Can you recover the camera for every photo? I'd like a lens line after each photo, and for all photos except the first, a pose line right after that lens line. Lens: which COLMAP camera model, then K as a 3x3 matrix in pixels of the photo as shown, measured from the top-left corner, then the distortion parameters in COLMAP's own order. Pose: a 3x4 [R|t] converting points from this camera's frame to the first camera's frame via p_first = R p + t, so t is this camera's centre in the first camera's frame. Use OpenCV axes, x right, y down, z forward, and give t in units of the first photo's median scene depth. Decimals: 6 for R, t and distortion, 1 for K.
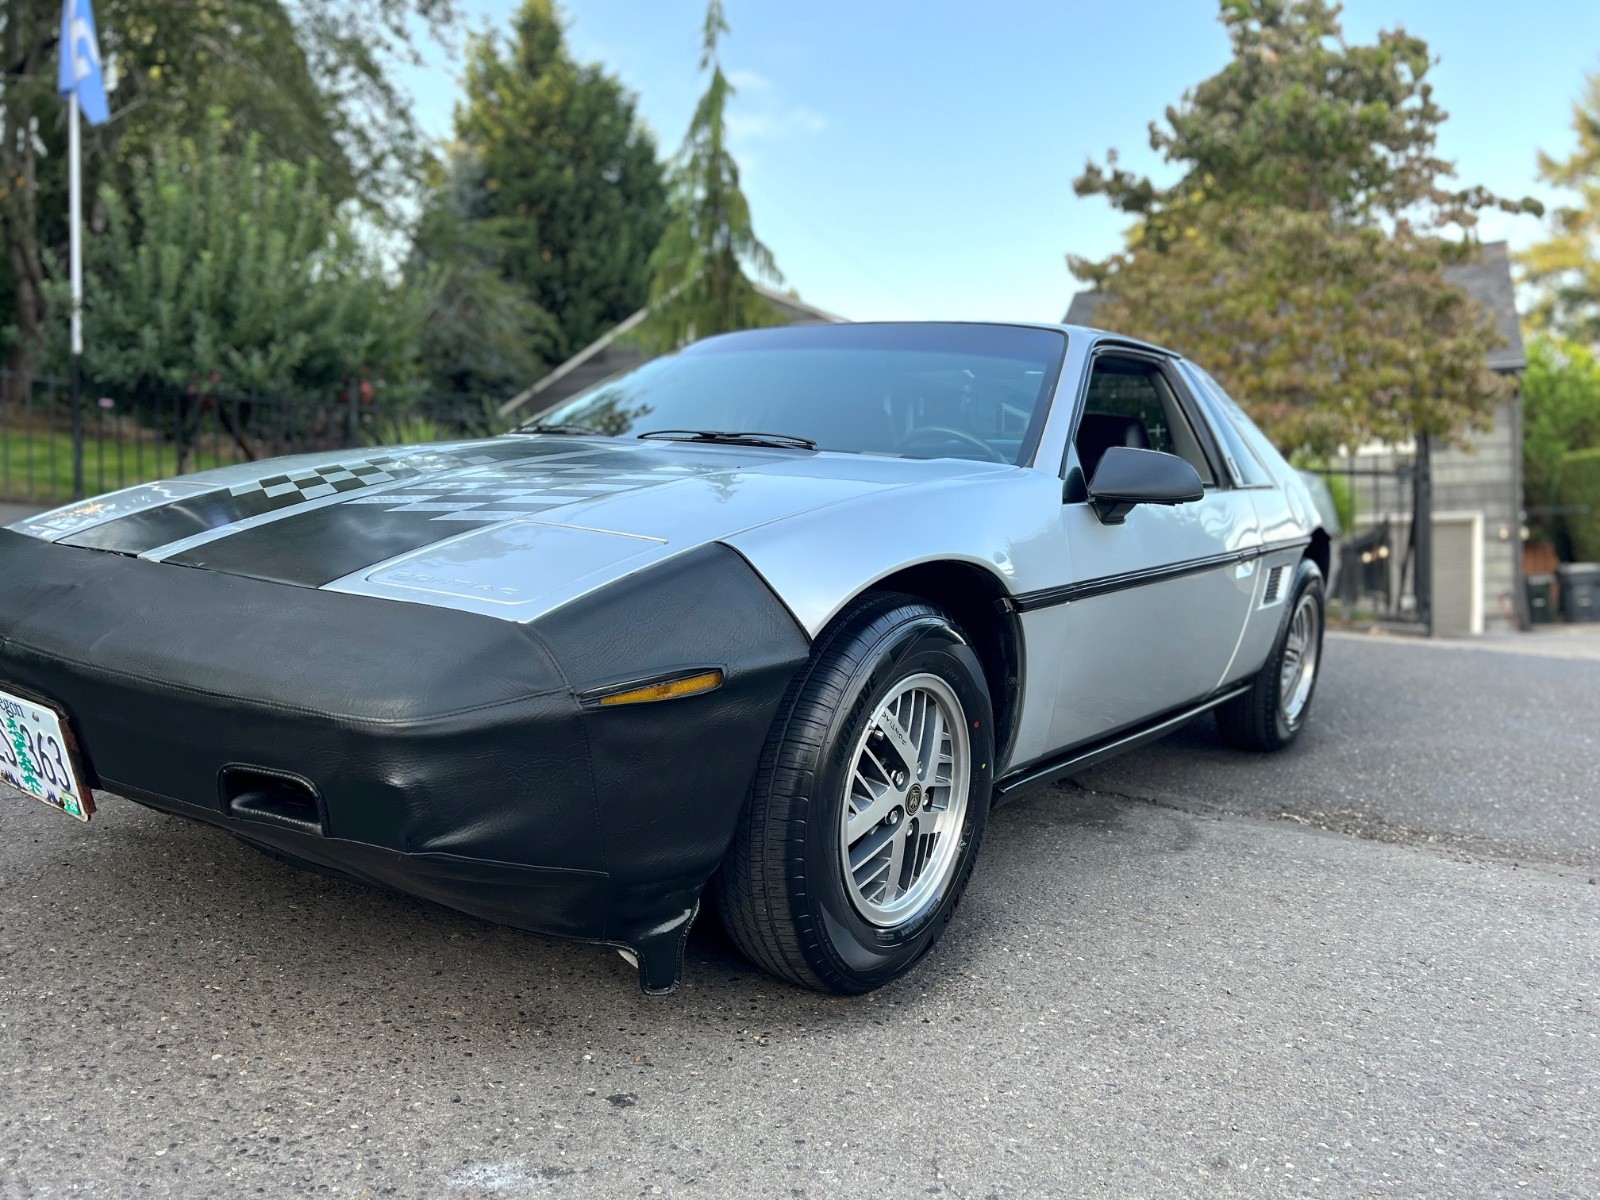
lens RADIAL K [[1238.1, 0, 801.7], [0, 1238.1, 595.4], [0, 0, 1]] dist [0.045646, -0.060803]
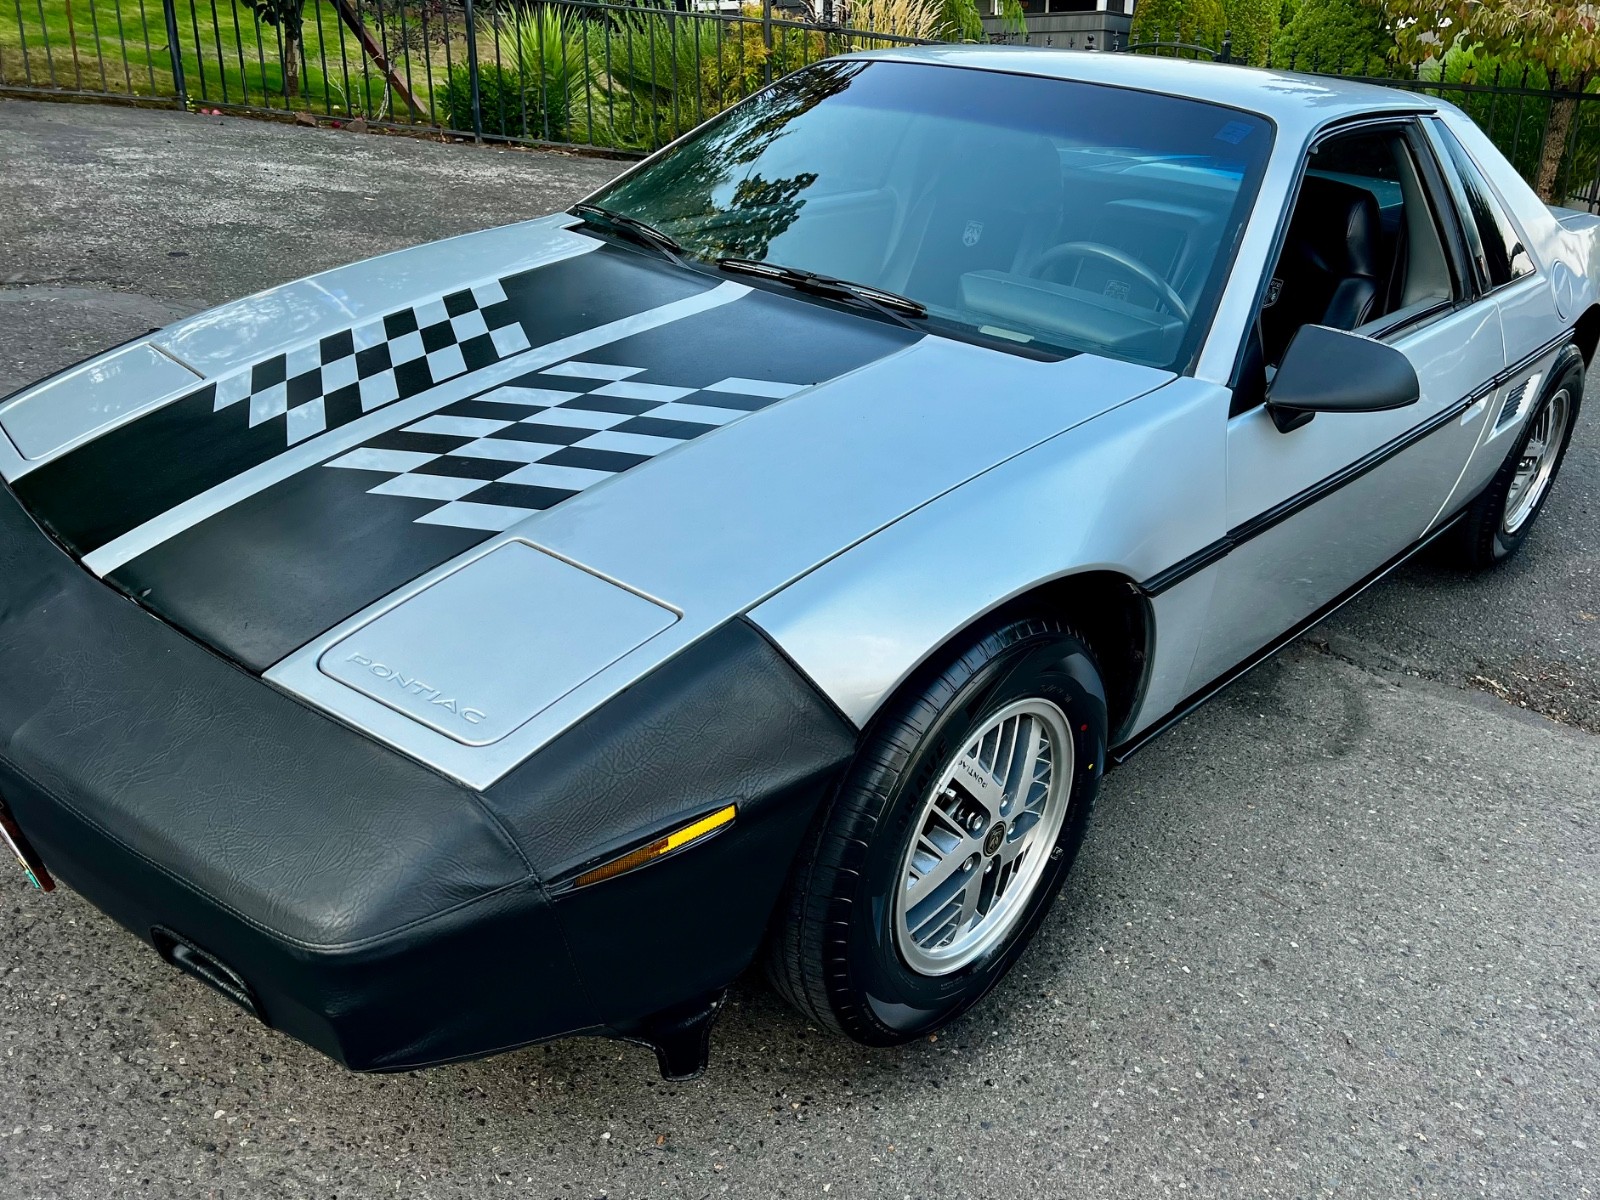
lens RADIAL K [[1318.5, 0, 857.4], [0, 1318.5, 537.2], [0, 0, 1]] dist [0.049172, -0.063116]
pose [[0.993994, 0.051871, -0.096363, 0.064825], [-0.020917, 0.954351, 0.297955, -0.266590], [0.107420, -0.294150, 0.949704, 0.163903]]
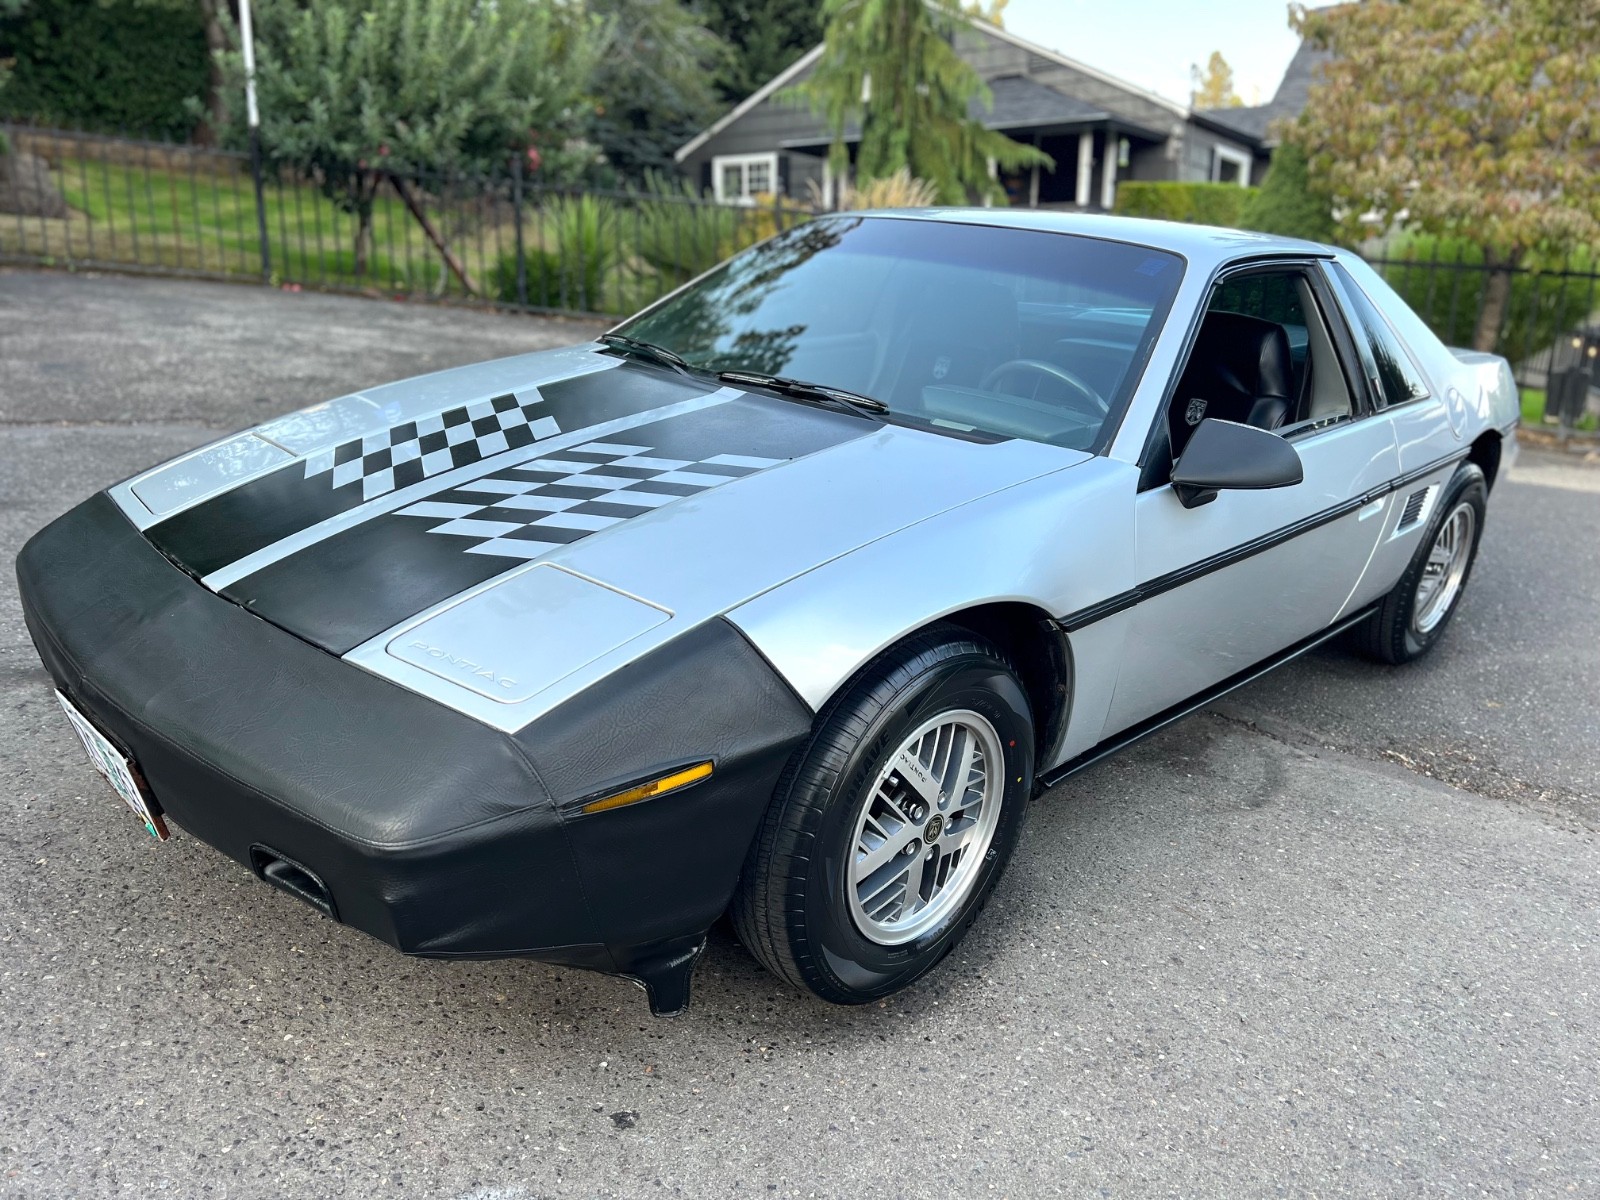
lens RADIAL K [[1240.2, 0, 812.3], [0, 1240.2, 598.3], [0, 0, 1]] dist [0.044238, -0.056266]
pose [[0.988459, 0.054039, -0.141522, 0.110998], [-0.021303, 0.974513, 0.223316, -0.216485], [0.149983, -0.217724, 0.964418, 0.036902]]
